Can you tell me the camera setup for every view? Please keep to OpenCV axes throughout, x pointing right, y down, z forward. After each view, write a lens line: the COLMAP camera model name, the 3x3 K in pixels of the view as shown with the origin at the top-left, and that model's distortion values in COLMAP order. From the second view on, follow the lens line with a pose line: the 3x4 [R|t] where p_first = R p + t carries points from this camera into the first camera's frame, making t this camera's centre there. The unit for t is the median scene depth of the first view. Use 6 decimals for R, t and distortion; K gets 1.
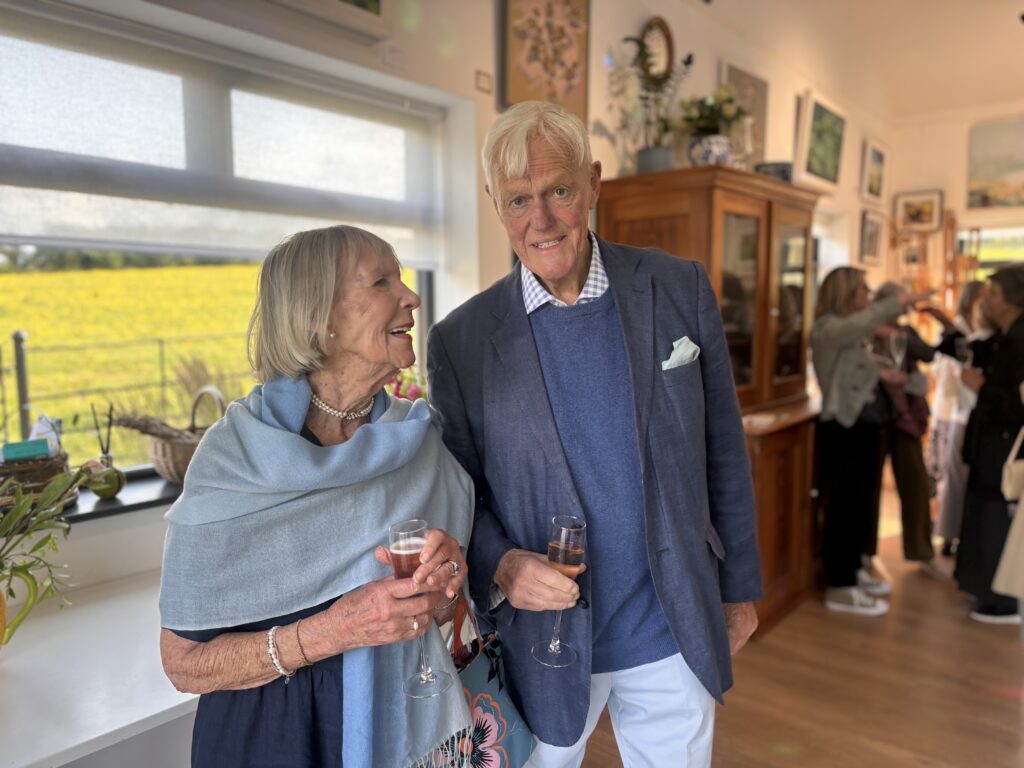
lens RADIAL K [[778.4, 0, 512.0], [0, 778.4, 384.0], [0, 0, 1]] dist [0.046662, -0.047904]
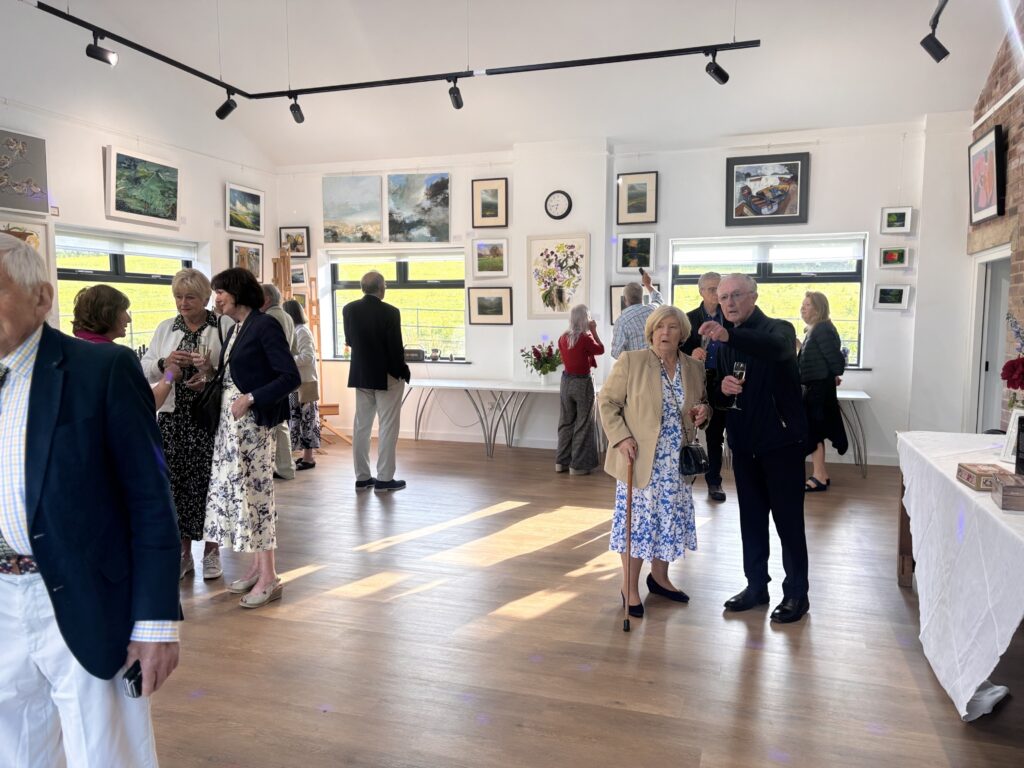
lens RADIAL K [[795.4, 0, 510.8], [0, 795.4, 397.9], [0, 0, 1]] dist [0.080673, -0.069629]
pose [[0.940363, -0.030970, 0.338759, 0.481626], [0.028401, 0.999518, 0.012538, 0.030172], [-0.338984, -0.002169, 0.940790, -0.403740]]
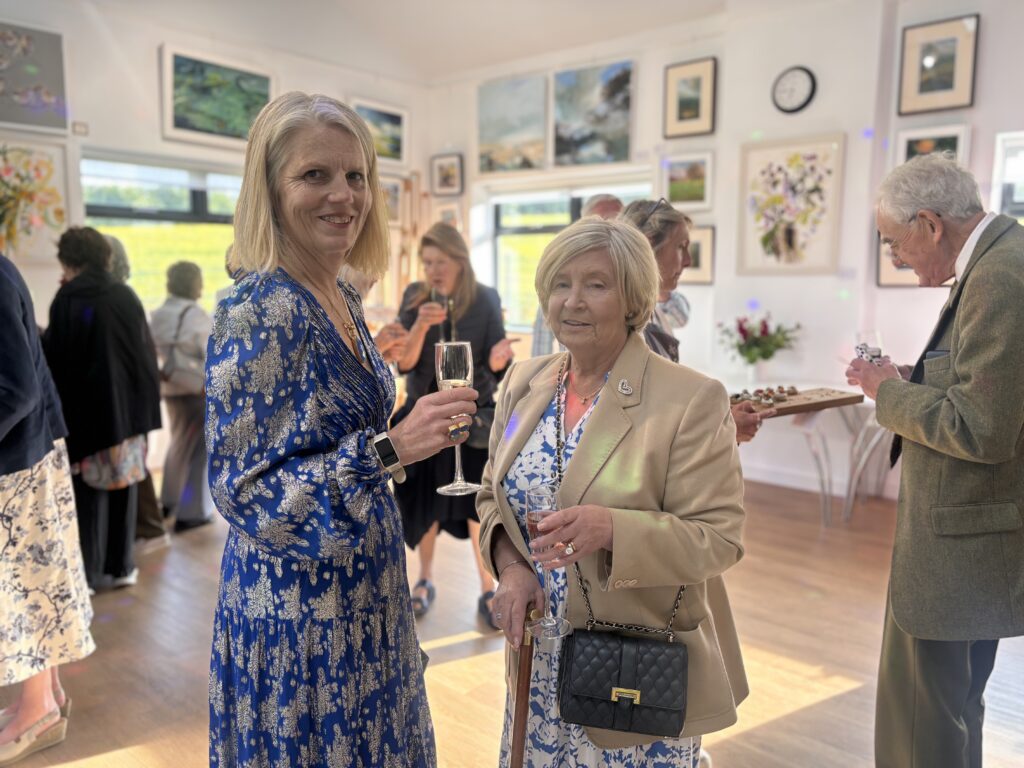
lens RADIAL K [[794.6, 0, 530.1], [0, 794.6, 352.7], [0, 0, 1]] dist [0.062446, -0.057198]
pose [[0.999538, 0.018821, -0.023857, 0.782737], [-0.018737, 0.999818, 0.003713, -0.003639], [0.023923, -0.003264, 0.999708, 0.010017]]
